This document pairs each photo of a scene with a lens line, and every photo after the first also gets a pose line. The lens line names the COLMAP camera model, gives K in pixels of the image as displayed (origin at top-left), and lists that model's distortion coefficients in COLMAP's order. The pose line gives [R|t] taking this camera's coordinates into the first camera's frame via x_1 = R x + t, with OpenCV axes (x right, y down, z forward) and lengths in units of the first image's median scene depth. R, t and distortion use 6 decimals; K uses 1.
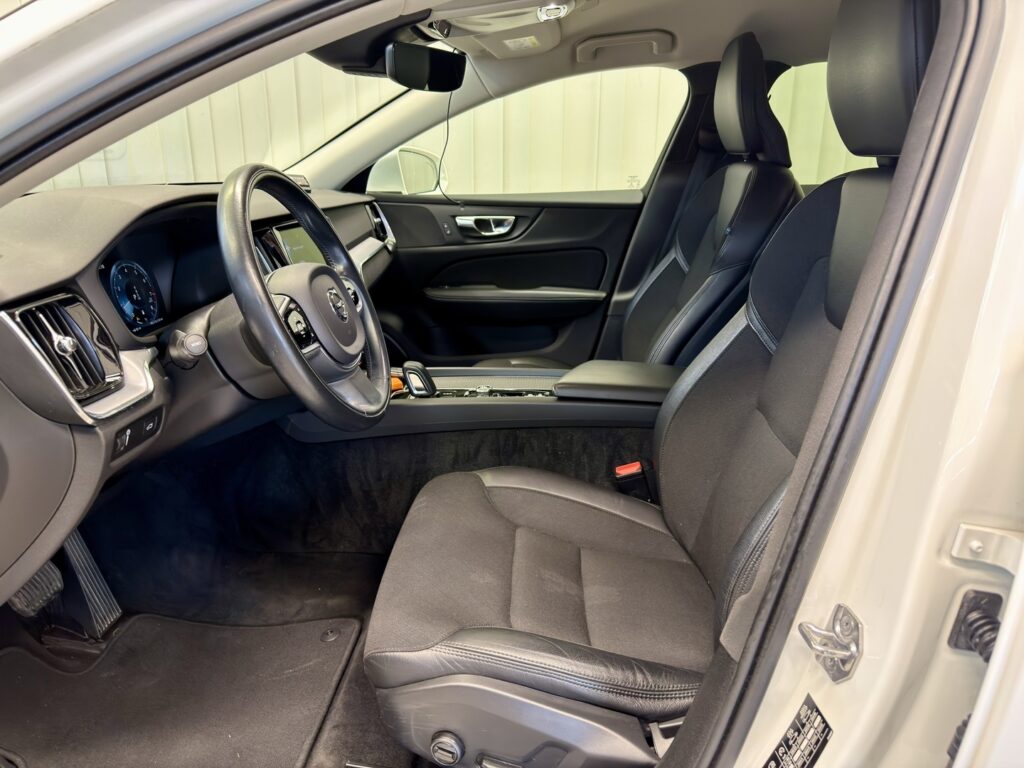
lens RADIAL K [[713.6, 0, 512.0], [0, 713.6, 384.0], [0, 0, 1]] dist [0.100575, -0.171723]
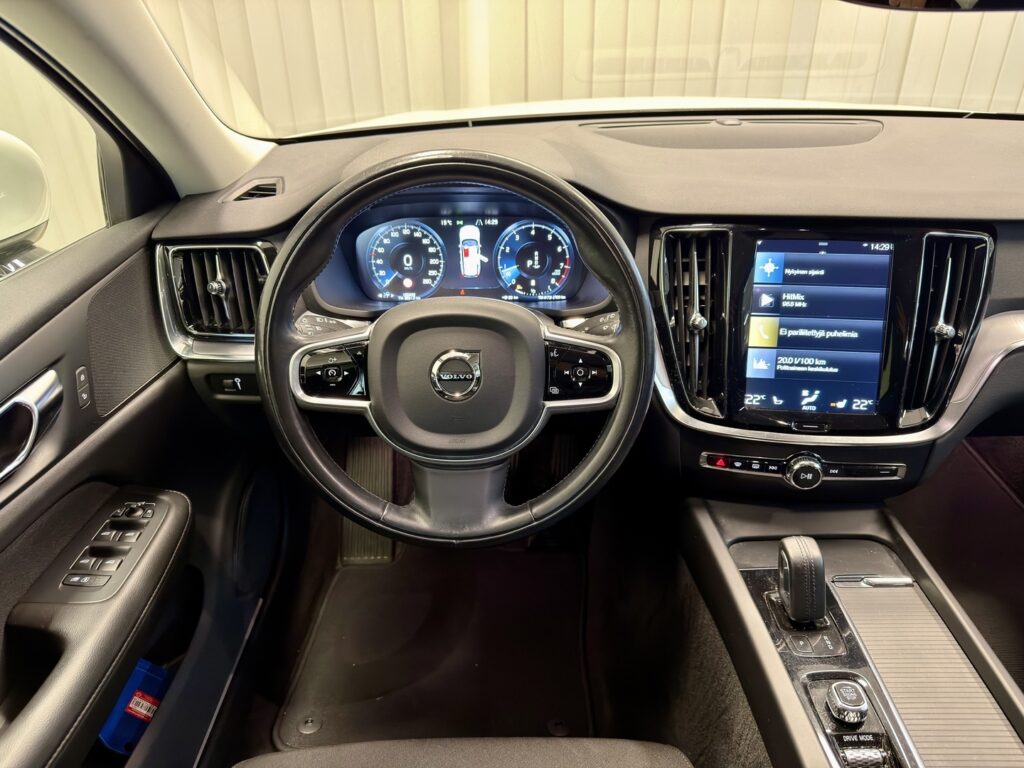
lens RADIAL K [[717.3, 0, 512.0], [0, 717.3, 384.0], [0, 0, 1]] dist [0.149207, -0.327200]
pose [[0.059442, 0.479671, -0.875433, 0.257736], [-0.295477, 0.846138, 0.443557, -0.303276], [0.953499, 0.232305, 0.192028, 0.671467]]
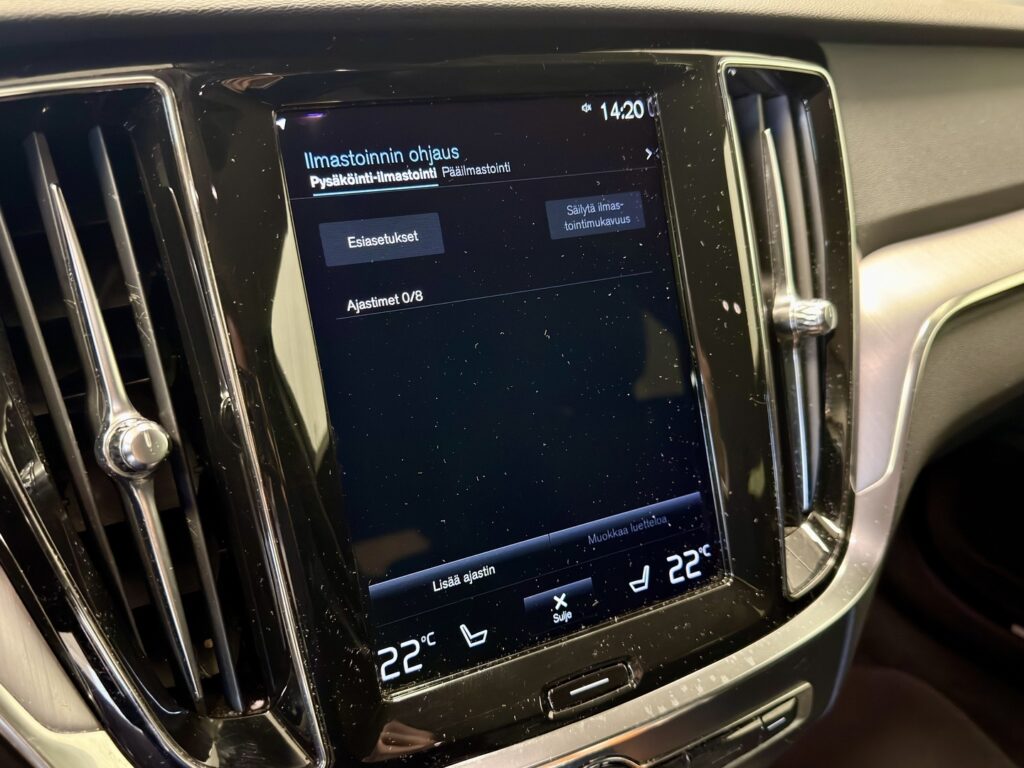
lens RADIAL K [[863.4, 0, 509.2], [0, 863.4, 384.0], [0, 0, 1]] dist [0.088449, -0.199078]
pose [[0.601805, 0.299596, -0.740319, -0.109114], [-0.239954, 0.951972, 0.190191, -0.190335], [0.761743, 0.063185, 0.644791, 0.866342]]
